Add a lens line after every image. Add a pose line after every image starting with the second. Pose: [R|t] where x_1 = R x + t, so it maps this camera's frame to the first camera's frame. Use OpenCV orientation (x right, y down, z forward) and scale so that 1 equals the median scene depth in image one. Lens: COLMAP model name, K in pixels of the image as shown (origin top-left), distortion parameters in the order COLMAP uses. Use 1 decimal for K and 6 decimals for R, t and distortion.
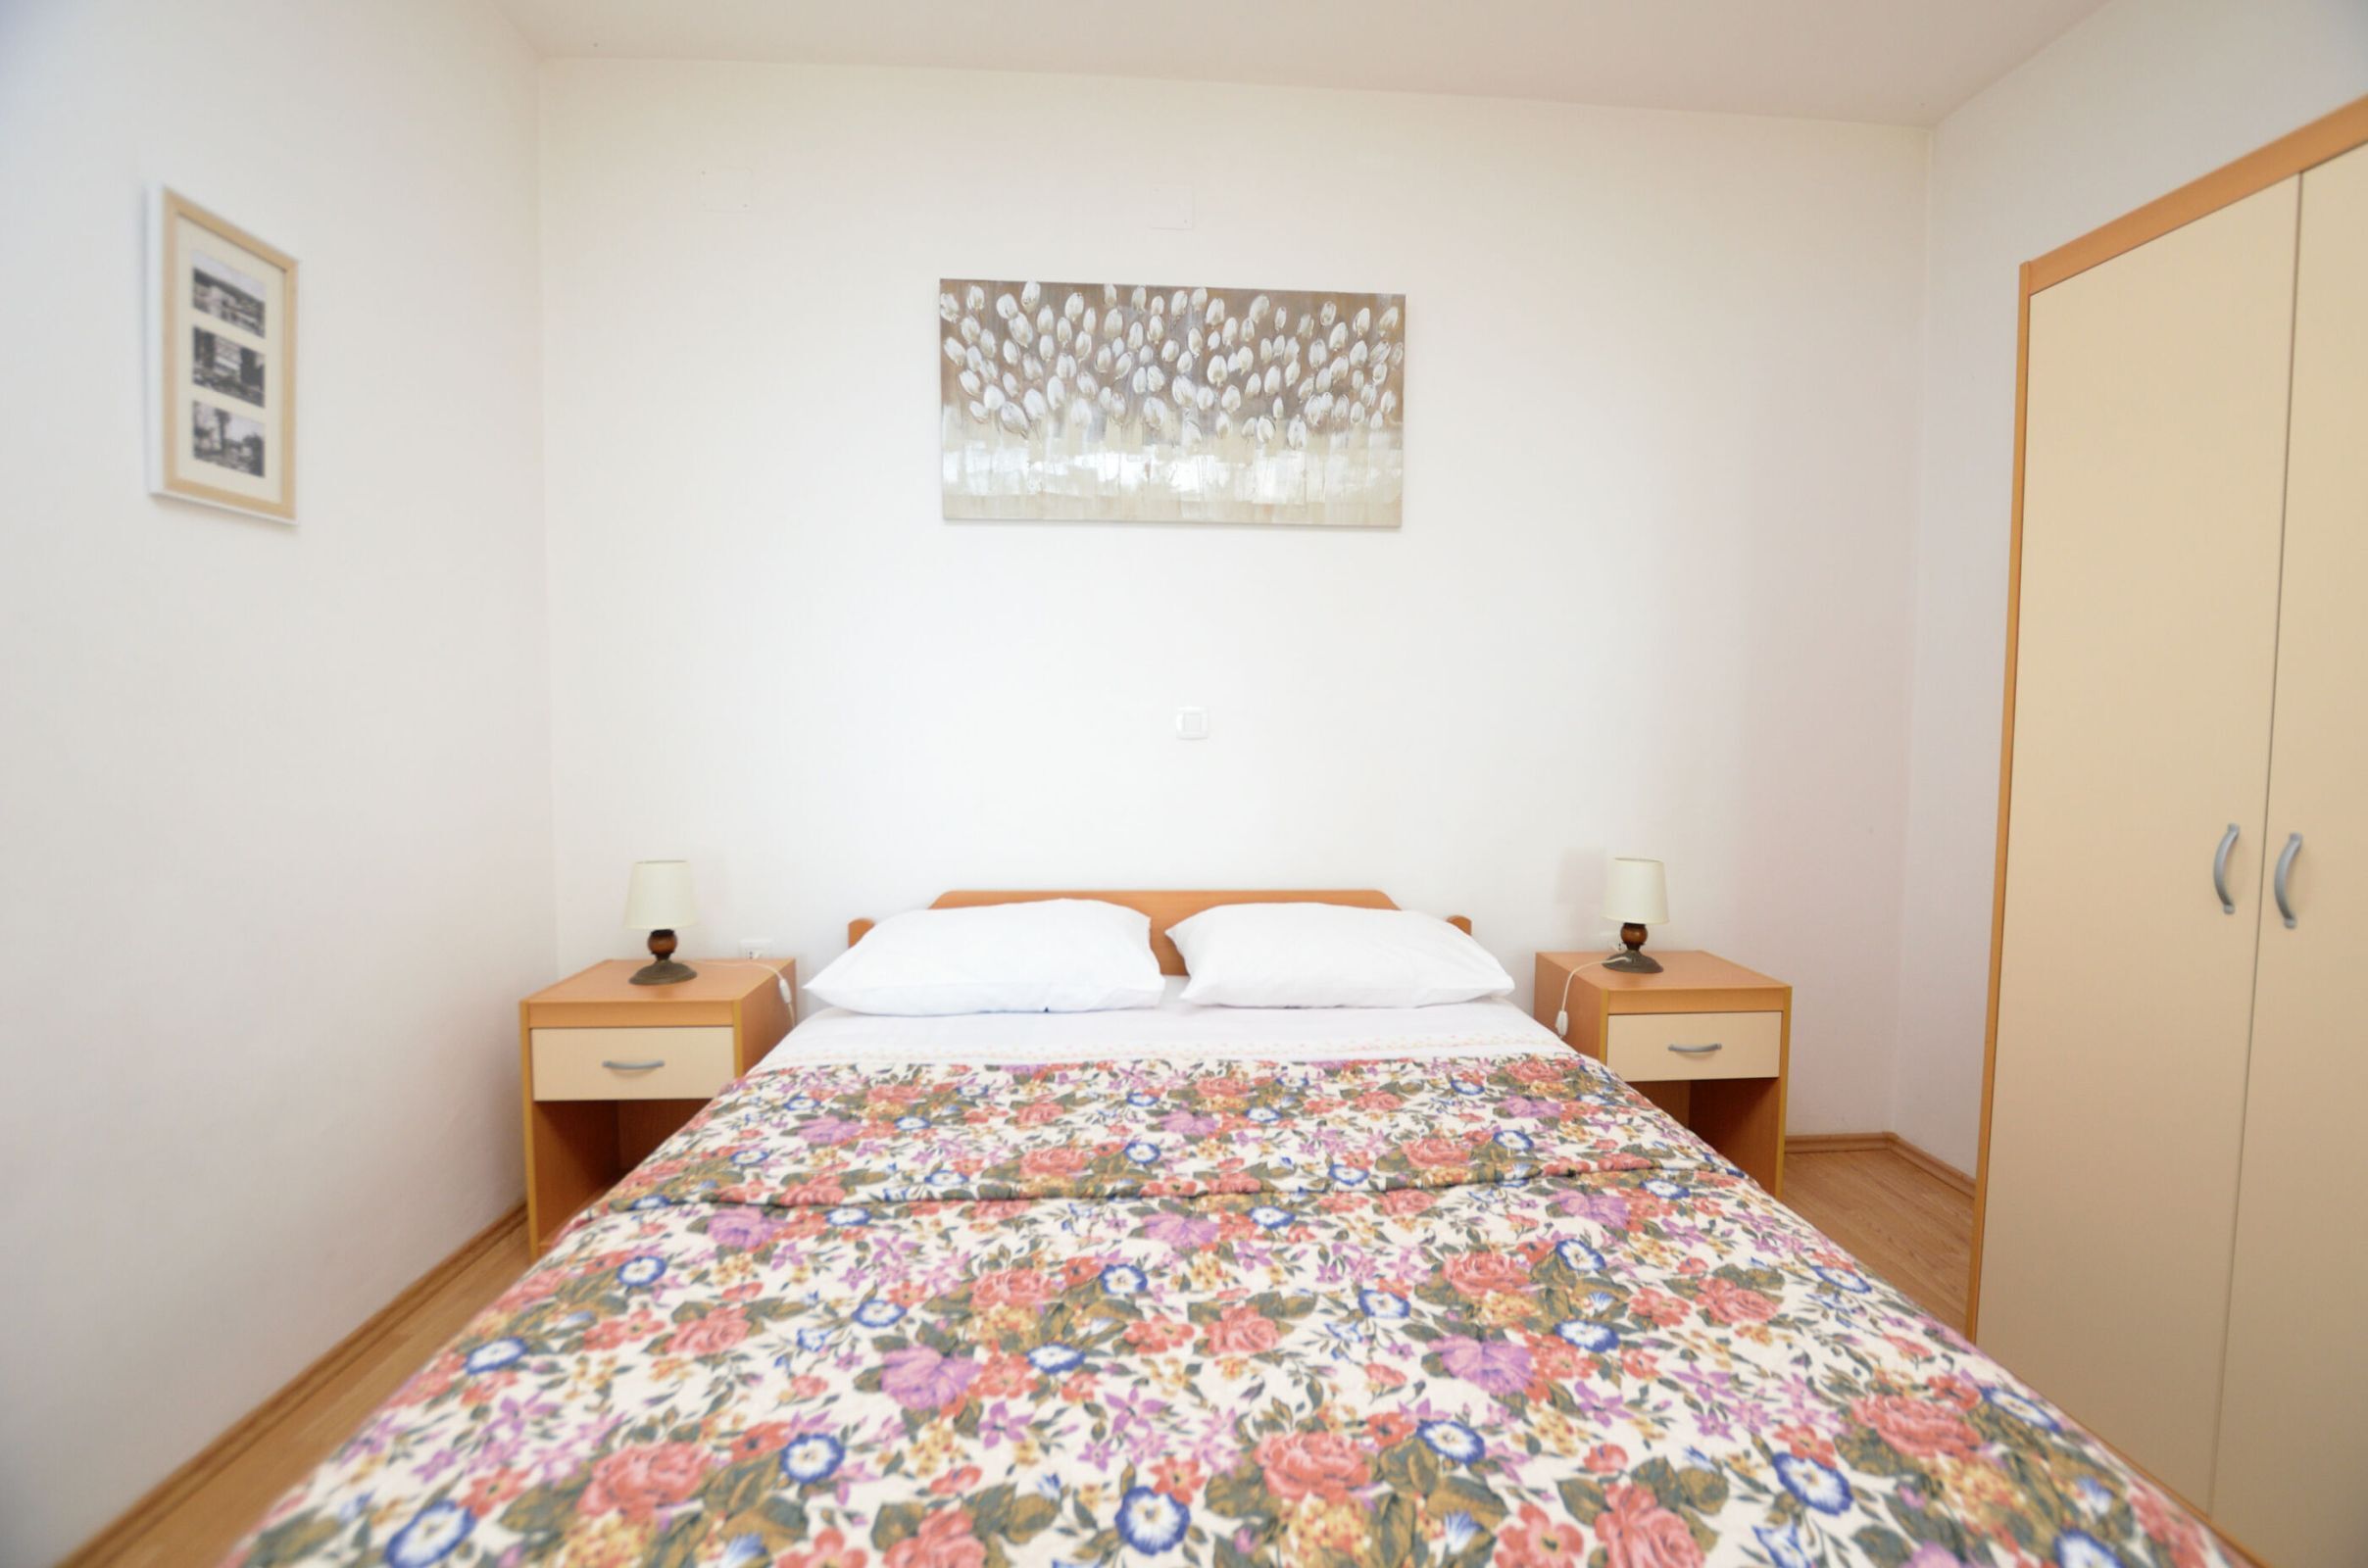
lens RADIAL K [[1052.1, 0, 1187.8], [0, 1052.1, 766.9], [0, 0, 1]] dist [-0.034946, 0.004558]
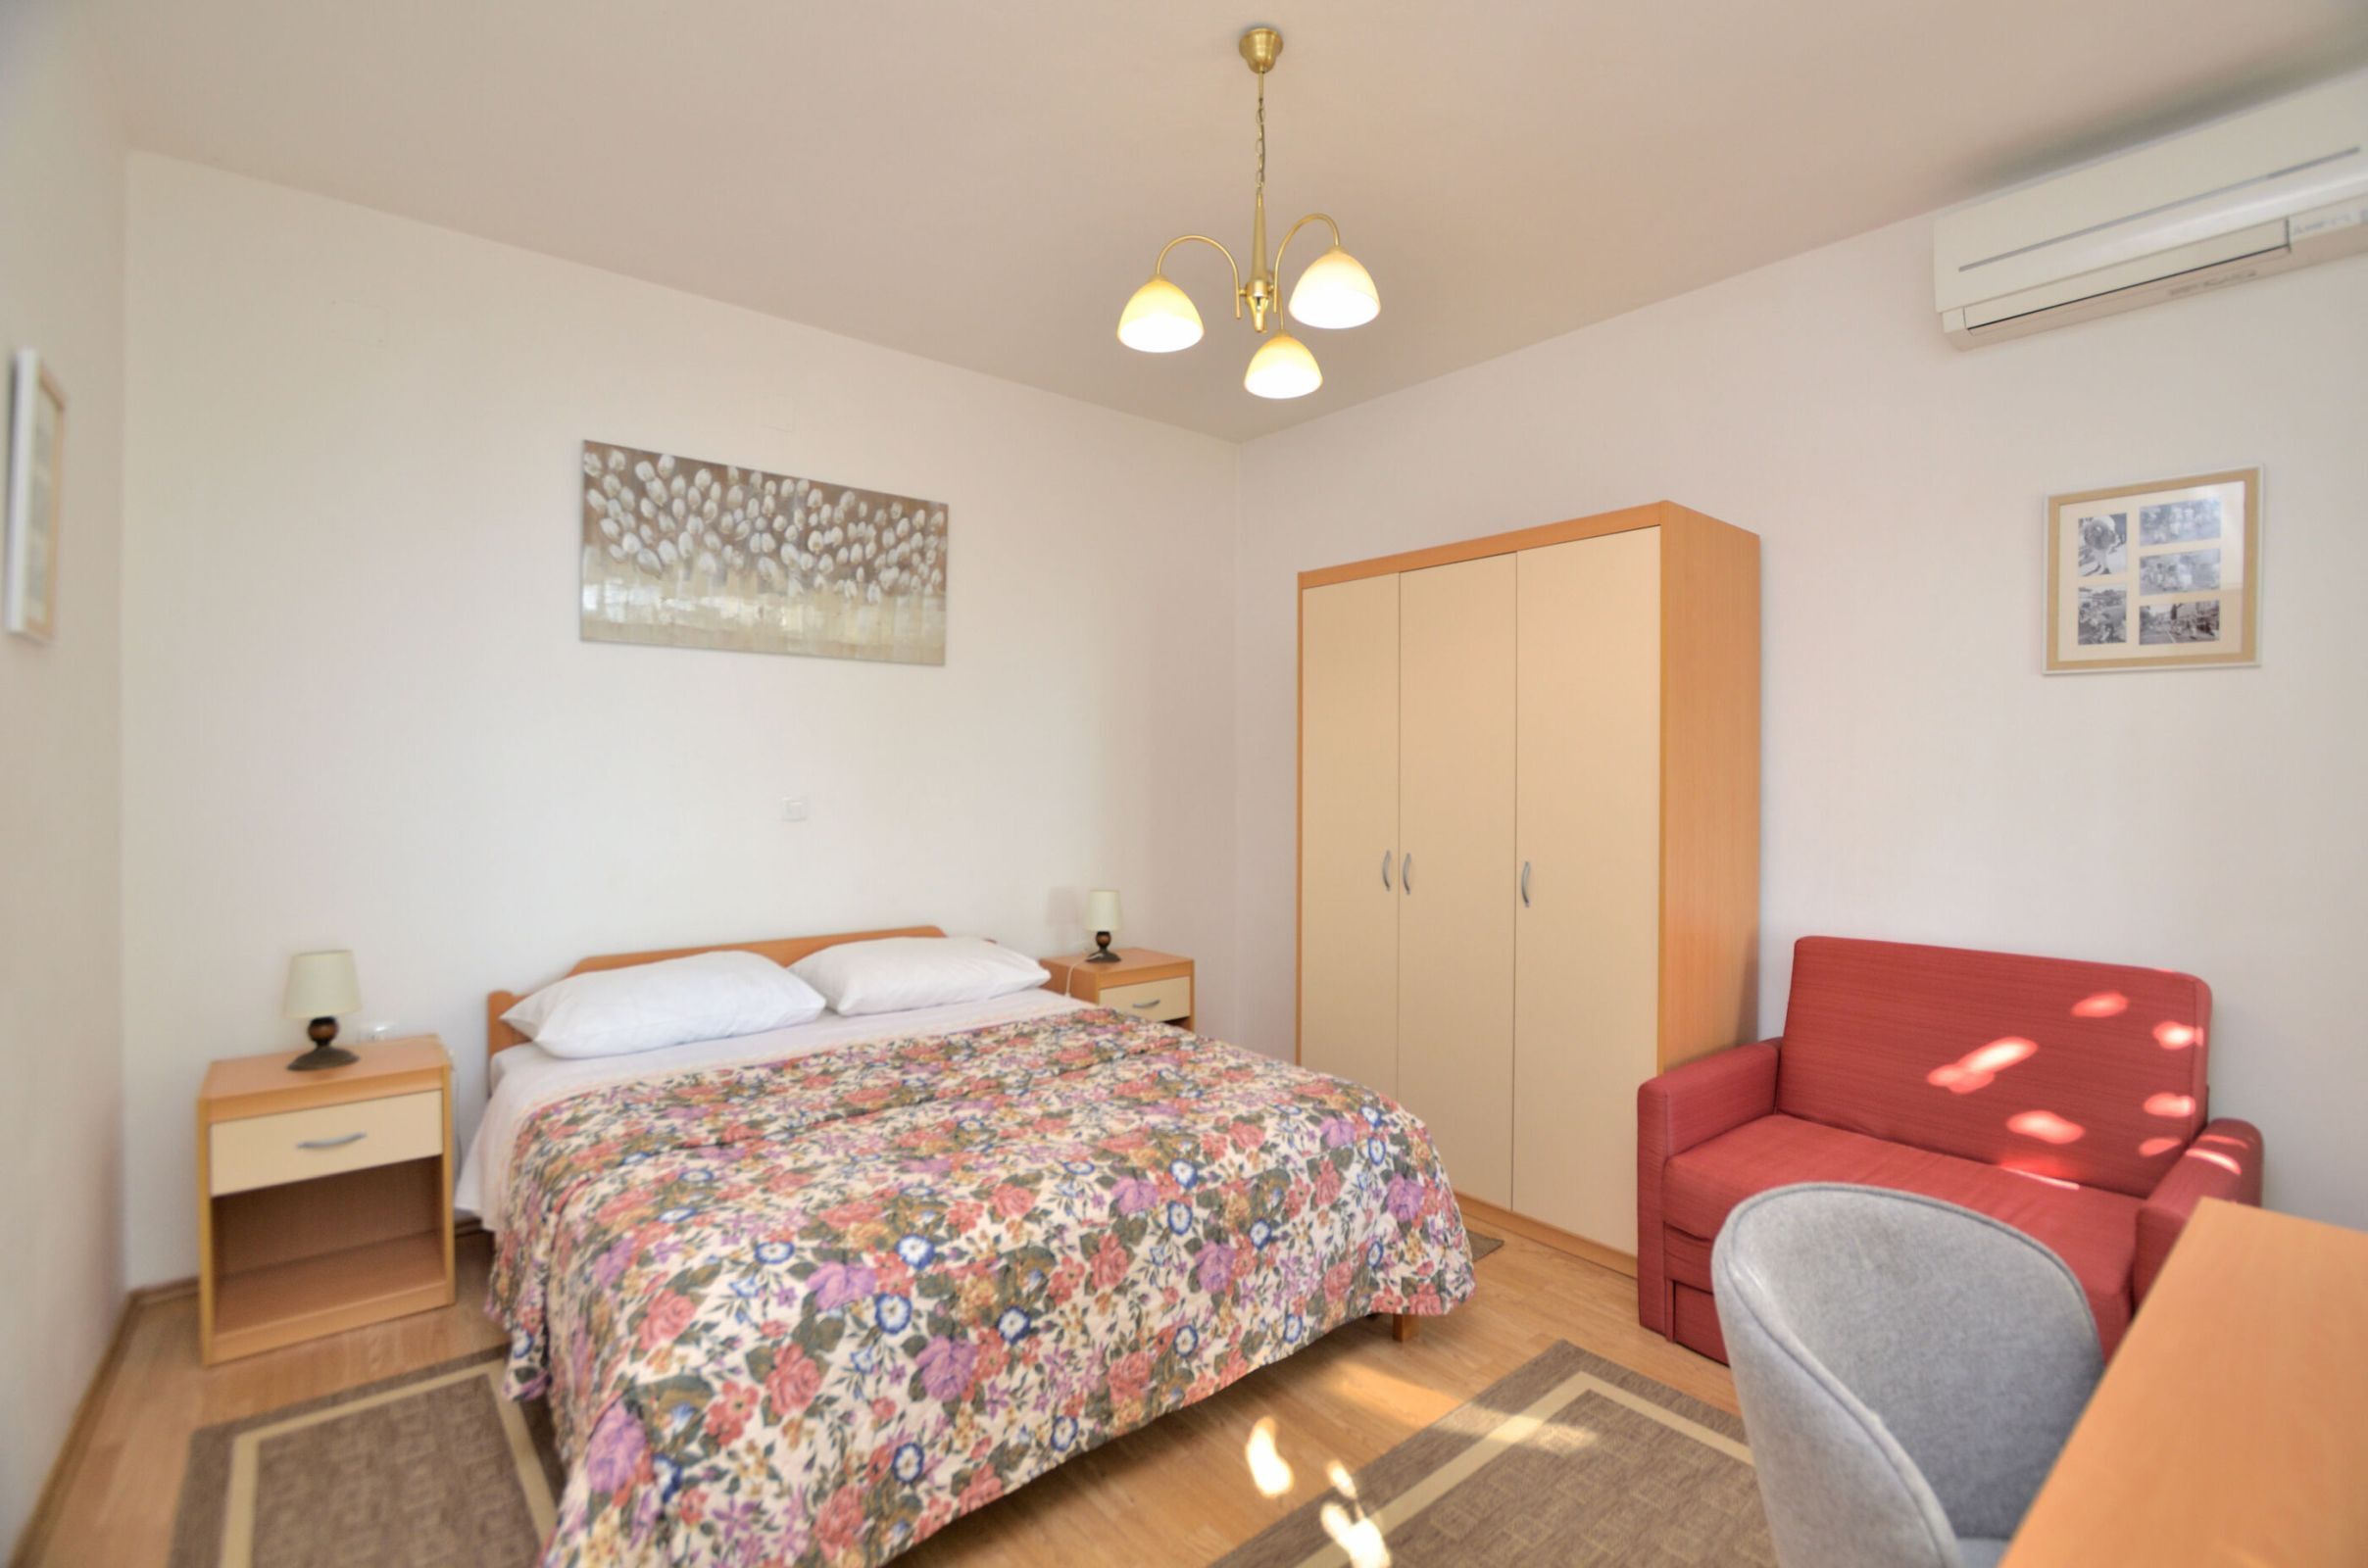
lens RADIAL K [[1052.1, 0, 1187.8], [0, 1052.1, 766.9], [0, 0, 1]] dist [-0.034946, 0.004558]
pose [[0.812685, -0.000908, 0.582703, -0.365552], [0.031453, 0.998609, -0.042310, -0.023682], [-0.581854, 0.052712, 0.811583, -0.338597]]
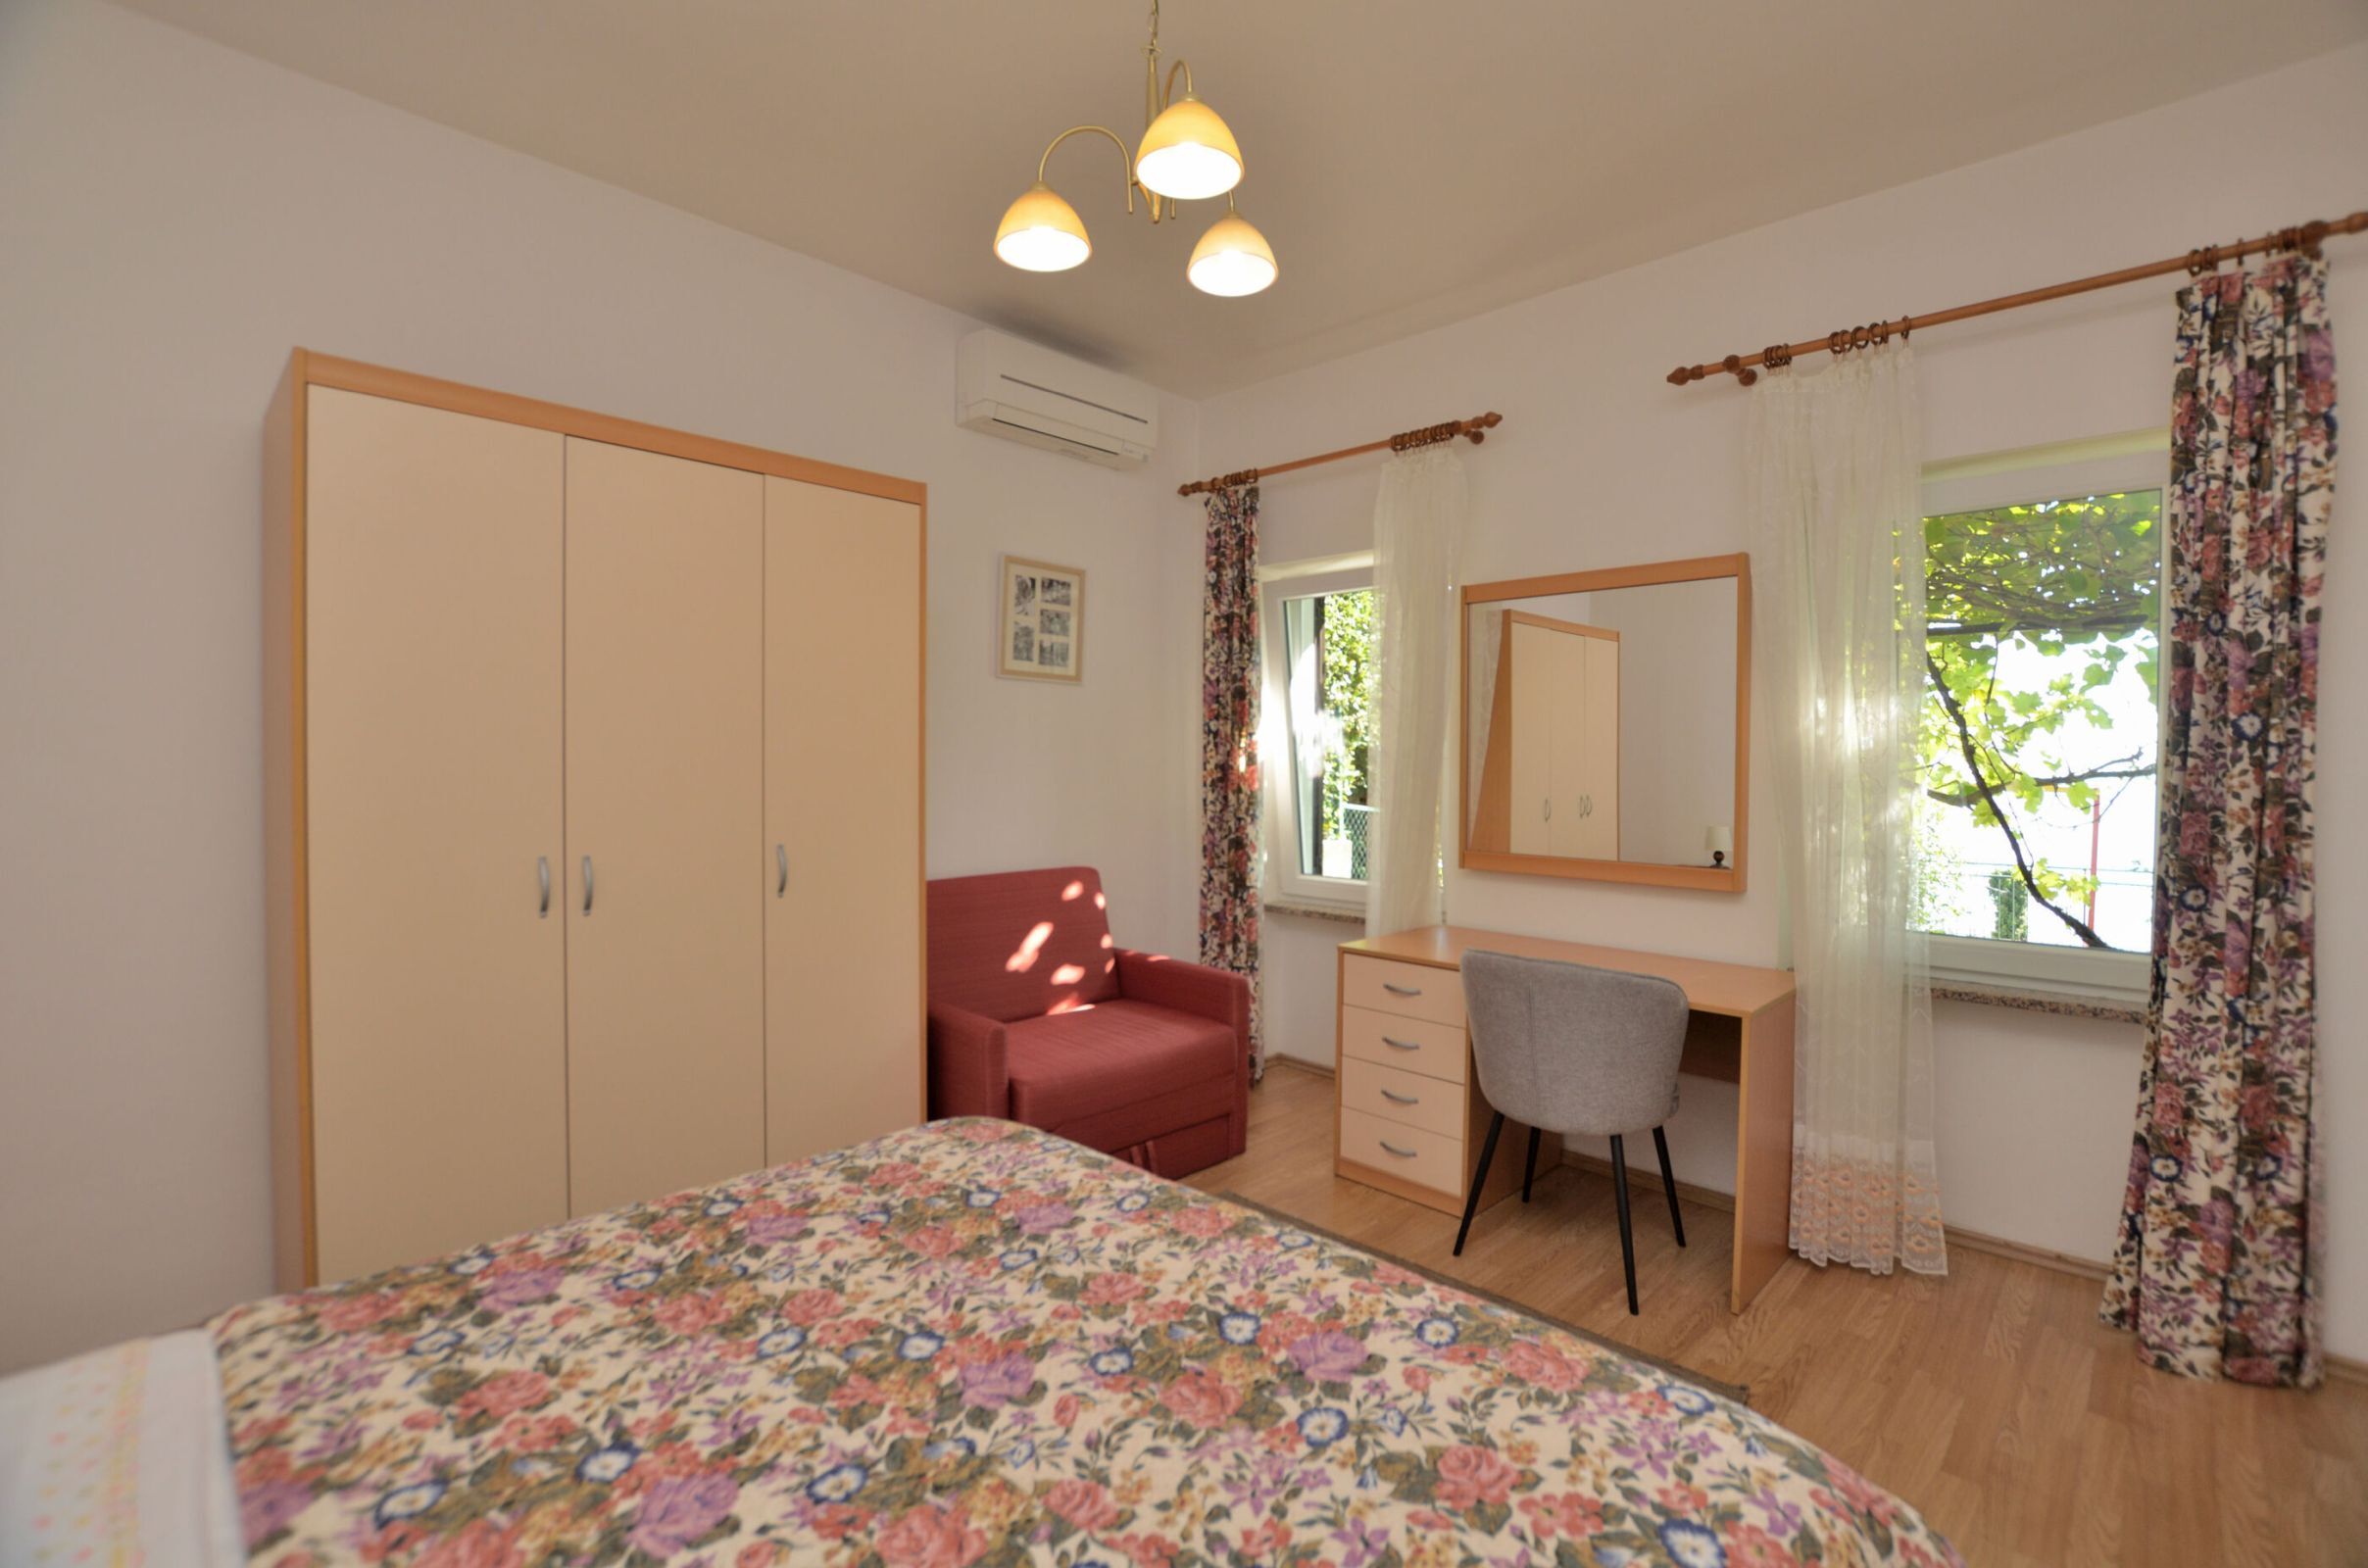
lens RADIAL K [[1063.7, 0, 1184.3], [0, 1063.7, 777.2], [0, 0, 1]] dist [-0.036237, 0.006448]
pose [[-0.681858, -0.027275, 0.730976, -0.380264], [0.025114, 0.997843, 0.060659, -0.068347], [-0.731053, 0.059718, -0.679702, 0.714159]]
